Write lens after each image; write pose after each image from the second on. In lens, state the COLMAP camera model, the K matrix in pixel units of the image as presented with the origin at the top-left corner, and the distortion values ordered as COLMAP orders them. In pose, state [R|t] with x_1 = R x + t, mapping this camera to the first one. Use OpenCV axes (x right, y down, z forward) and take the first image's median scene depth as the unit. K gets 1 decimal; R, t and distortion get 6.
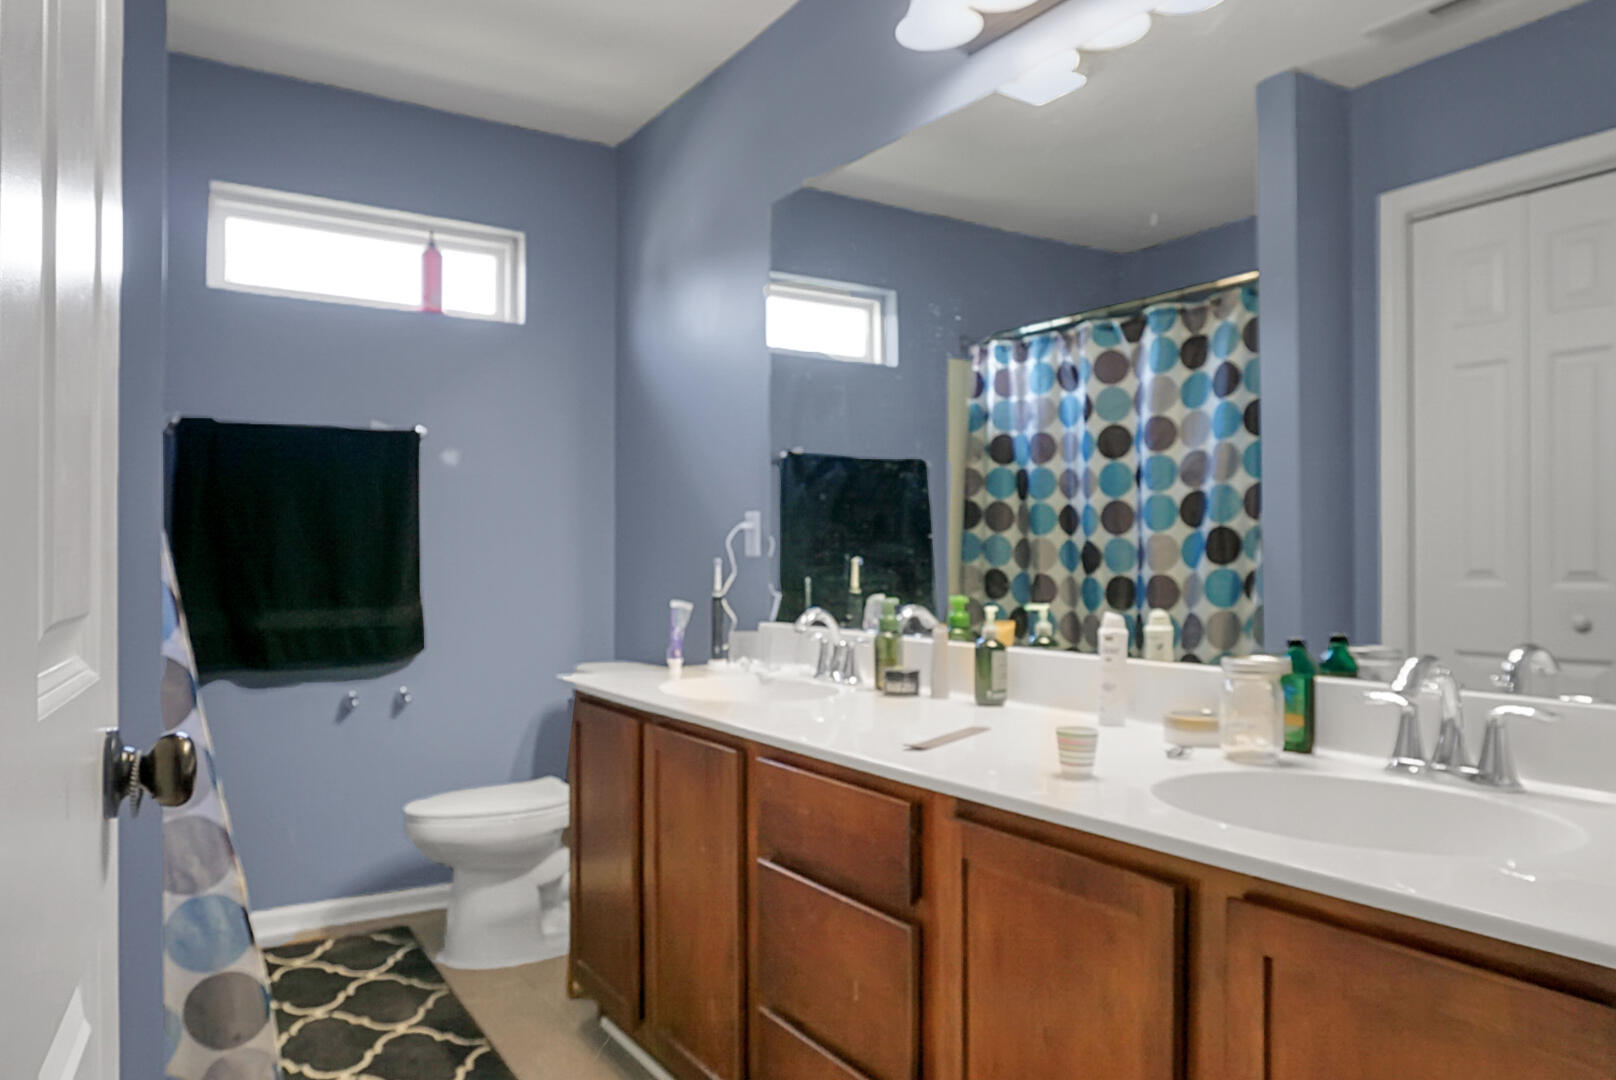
lens RADIAL K [[1096.2, 0, 800.0], [0, 1096.2, 542.6], [0, 0, 1]] dist [-0.020400, 0.004757]
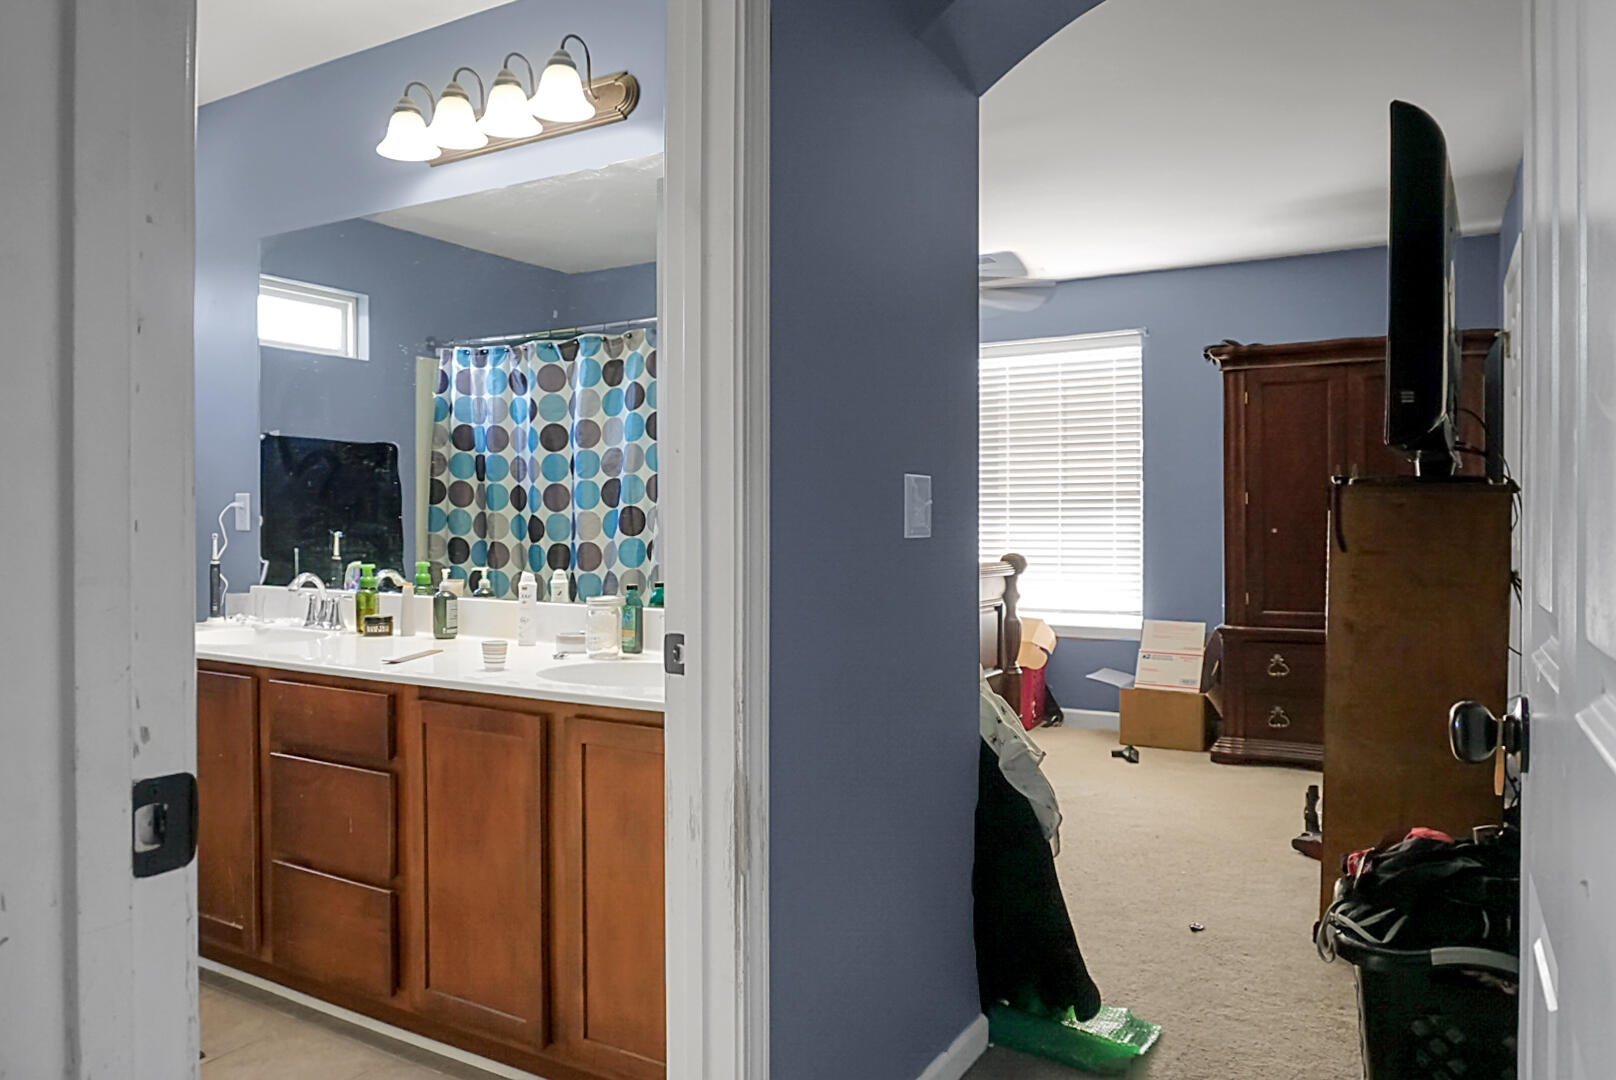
lens RADIAL K [[1096.2, 0, 806.2], [0, 1096.2, 534.4], [0, 0, 1]] dist [-0.020400, 0.004757]
pose [[0.889013, -0.002490, 0.457875, -0.040524], [-0.009571, 0.999666, 0.024019, -0.016857], [-0.457781, -0.025736, 0.888692, -0.322225]]
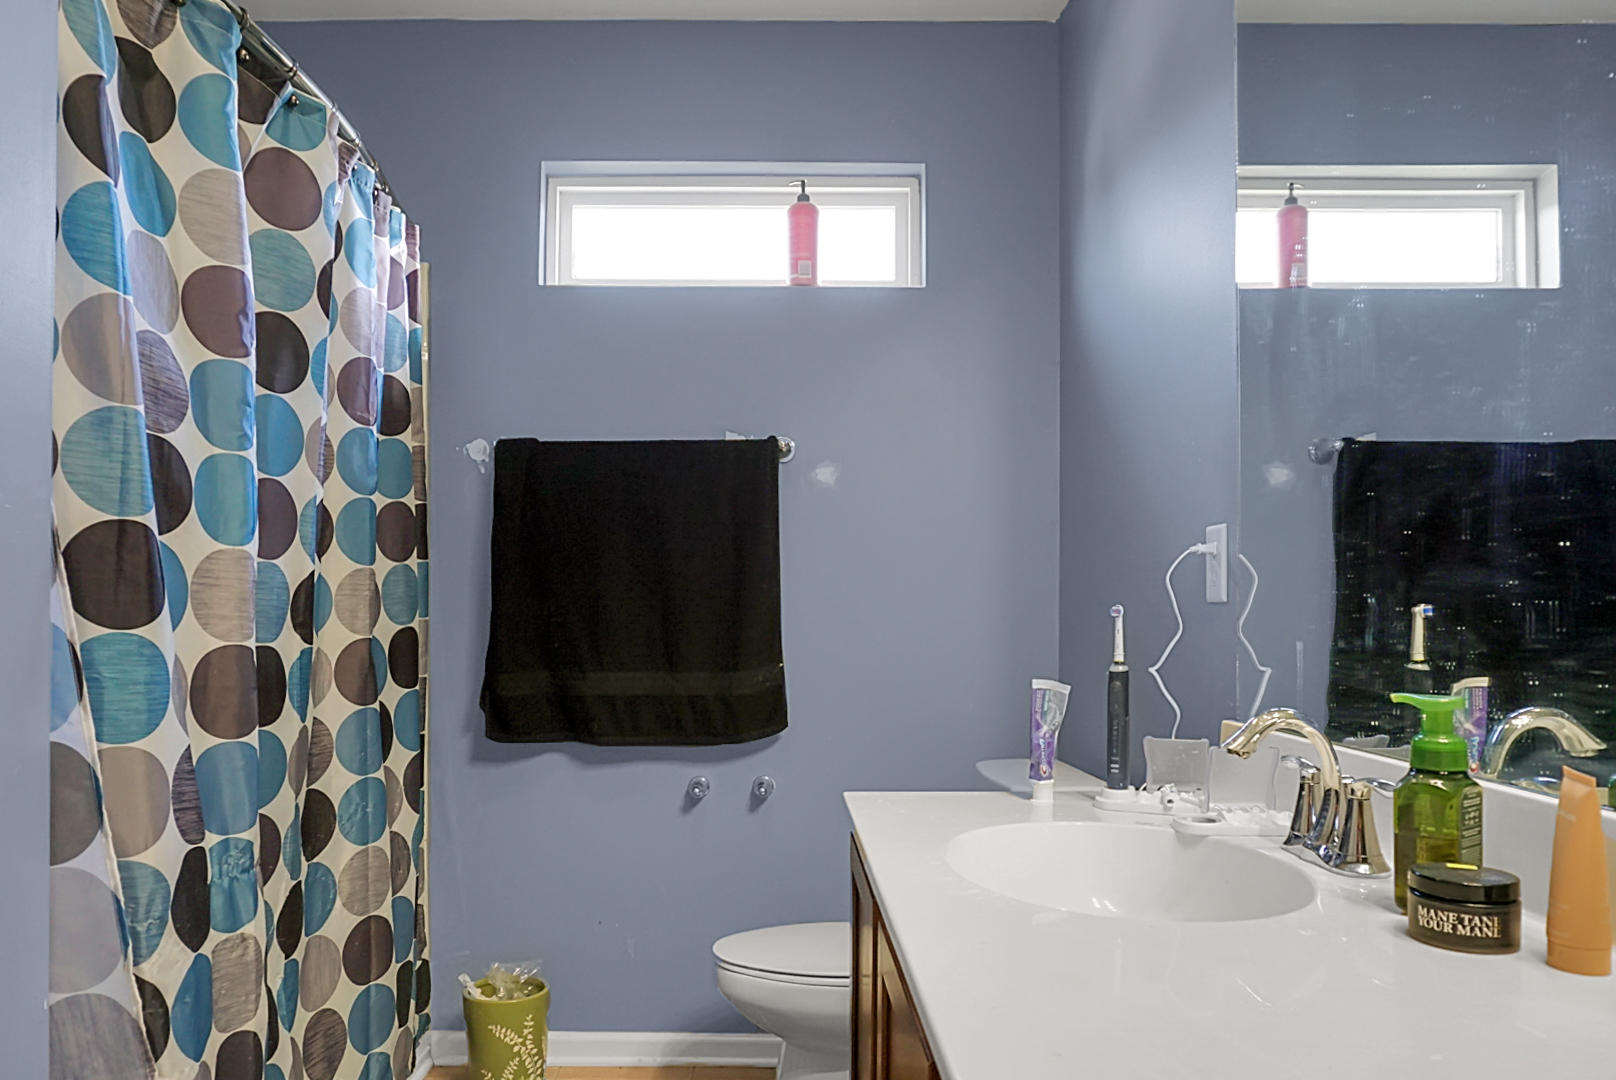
lens RADIAL K [[1096.2, 0, 775.1], [0, 1096.2, 602.6], [0, 0, 1]] dist [-0.020400, 0.004757]
pose [[0.839271, -0.003776, -0.543700, 0.071588], [0.006050, 0.999979, 0.002394, 0.009976], [0.543679, -0.005299, 0.839276, 0.387875]]
